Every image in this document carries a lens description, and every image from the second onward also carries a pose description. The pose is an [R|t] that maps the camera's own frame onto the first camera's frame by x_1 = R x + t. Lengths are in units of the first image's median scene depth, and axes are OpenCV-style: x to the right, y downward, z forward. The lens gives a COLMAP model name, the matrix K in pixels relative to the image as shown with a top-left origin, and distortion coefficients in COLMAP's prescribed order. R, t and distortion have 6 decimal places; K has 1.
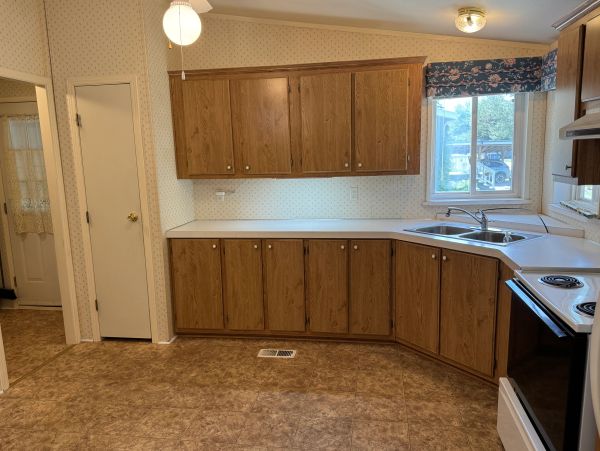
lens RADIAL K [[462.8, 0, 300.0], [0, 462.8, 225.5], [0, 0, 1]] dist [0.066701, -0.090513]
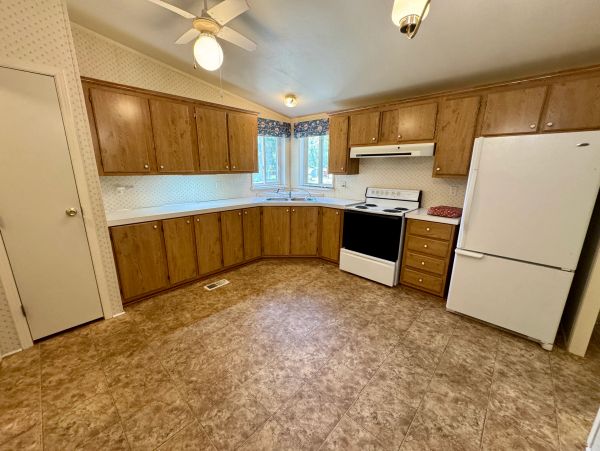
lens RADIAL K [[239.7, 0, 300.0], [0, 239.7, 225.5], [0, 0, 1]] dist [-0.003101, -0.000185]
pose [[0.557087, -0.165565, 0.813783, -0.522271], [0.112488, 0.985938, 0.123584, 0.003627], [-0.822801, 0.022693, 0.567877, 0.283267]]
